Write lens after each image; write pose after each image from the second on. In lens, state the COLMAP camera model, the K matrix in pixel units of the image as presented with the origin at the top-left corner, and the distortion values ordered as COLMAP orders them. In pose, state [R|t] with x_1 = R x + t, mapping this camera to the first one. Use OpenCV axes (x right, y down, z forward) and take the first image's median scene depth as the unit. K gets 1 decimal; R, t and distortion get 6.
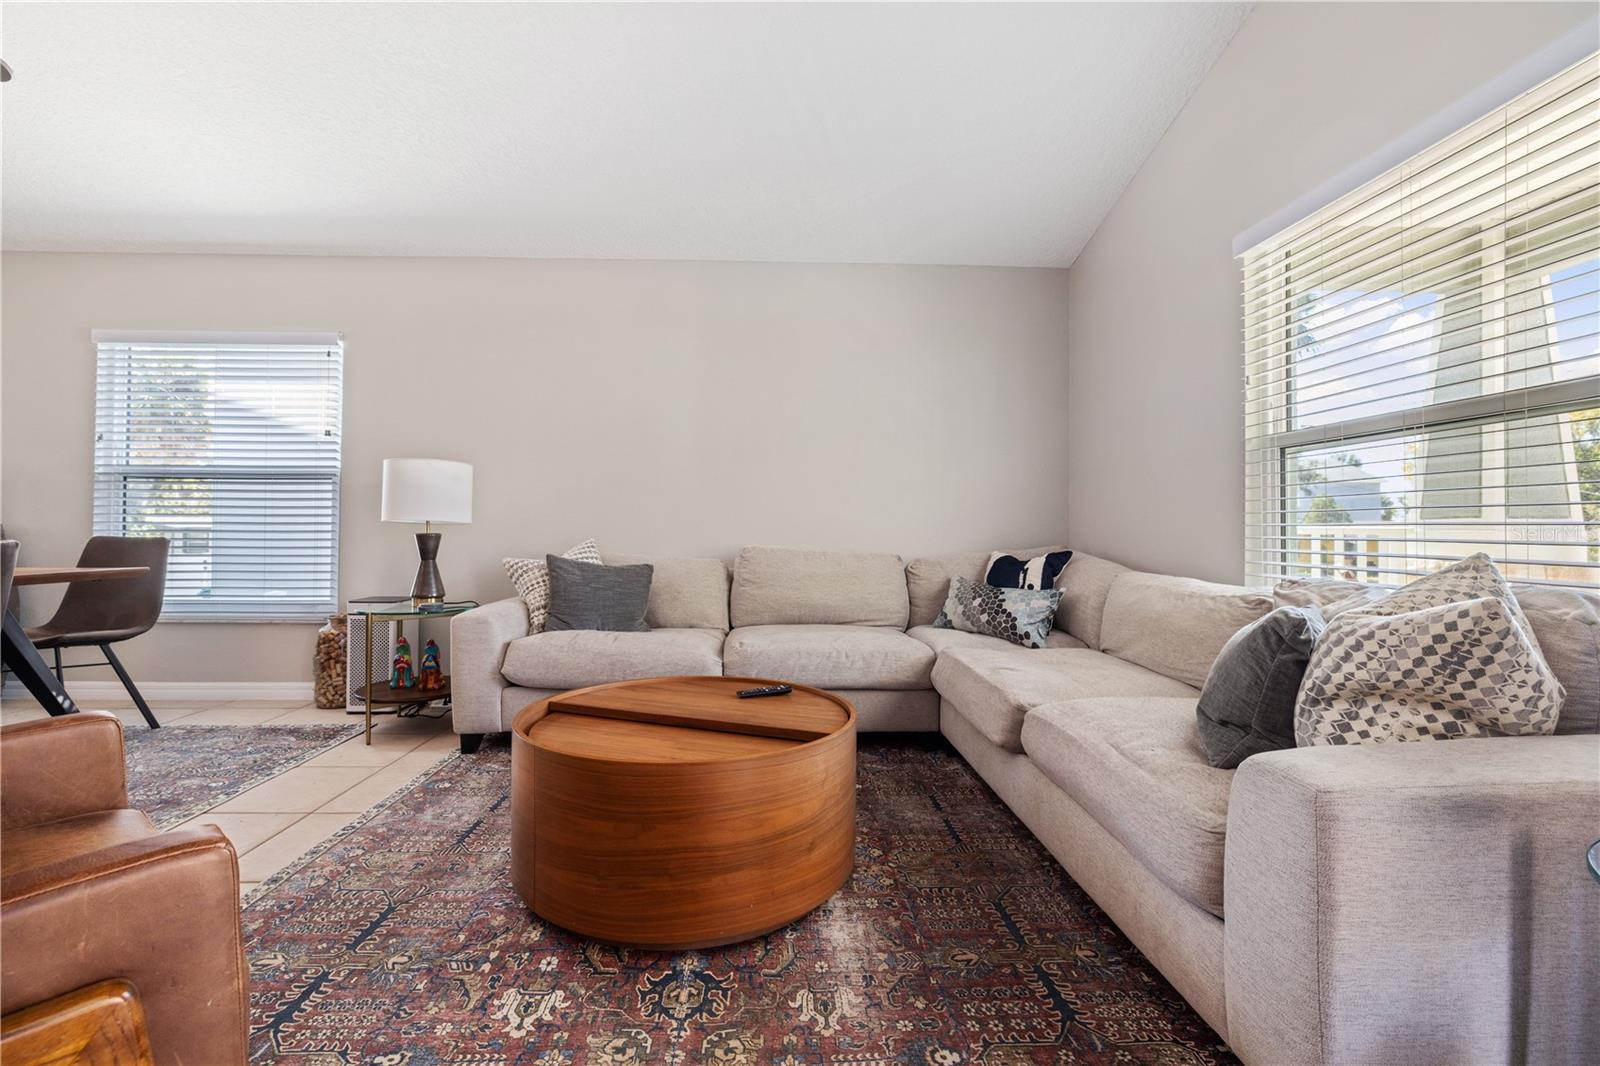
lens RADIAL K [[710.1, 0, 789.3], [0, 710.1, 534.8], [0, 0, 1]] dist [-0.002278, -0.006871]
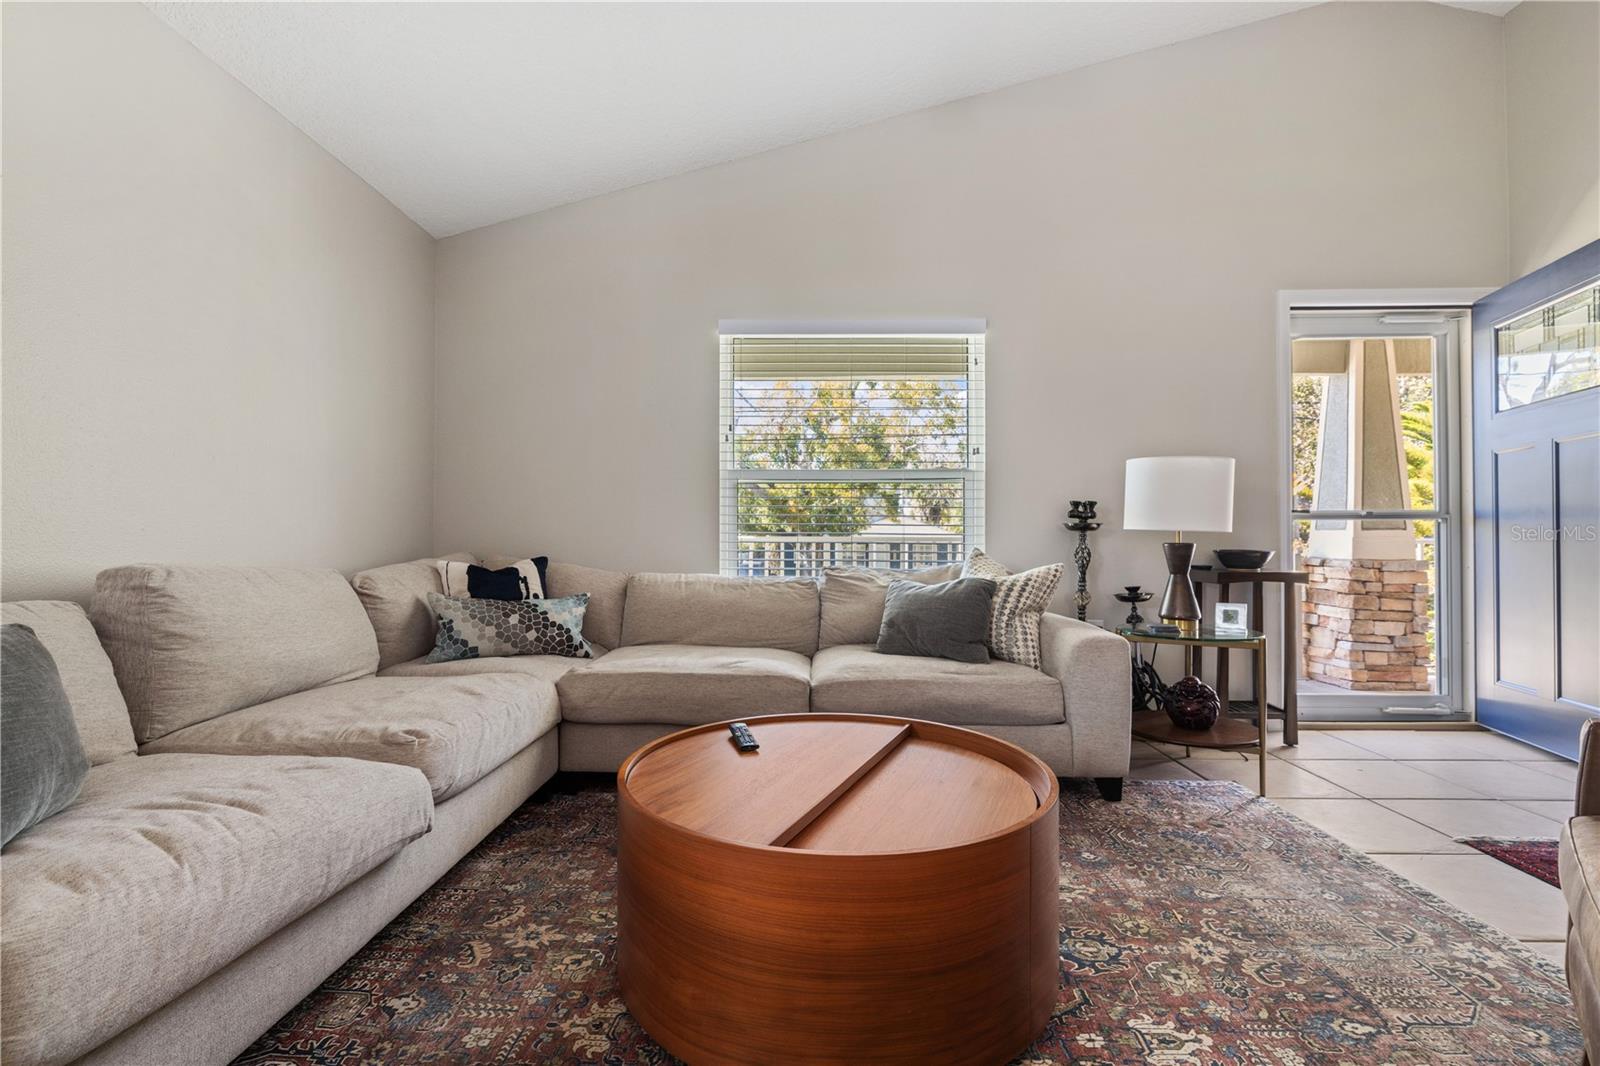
lens RADIAL K [[710.1, 0, 789.3], [0, 710.1, 534.8], [0, 0, 1]] dist [-0.002278, -0.006871]
pose [[0.064965, 0.004947, 0.997875, -0.587615], [0.001619, 0.999986, -0.005063, -0.002631], [-0.997886, 0.001944, 0.064956, 0.628494]]
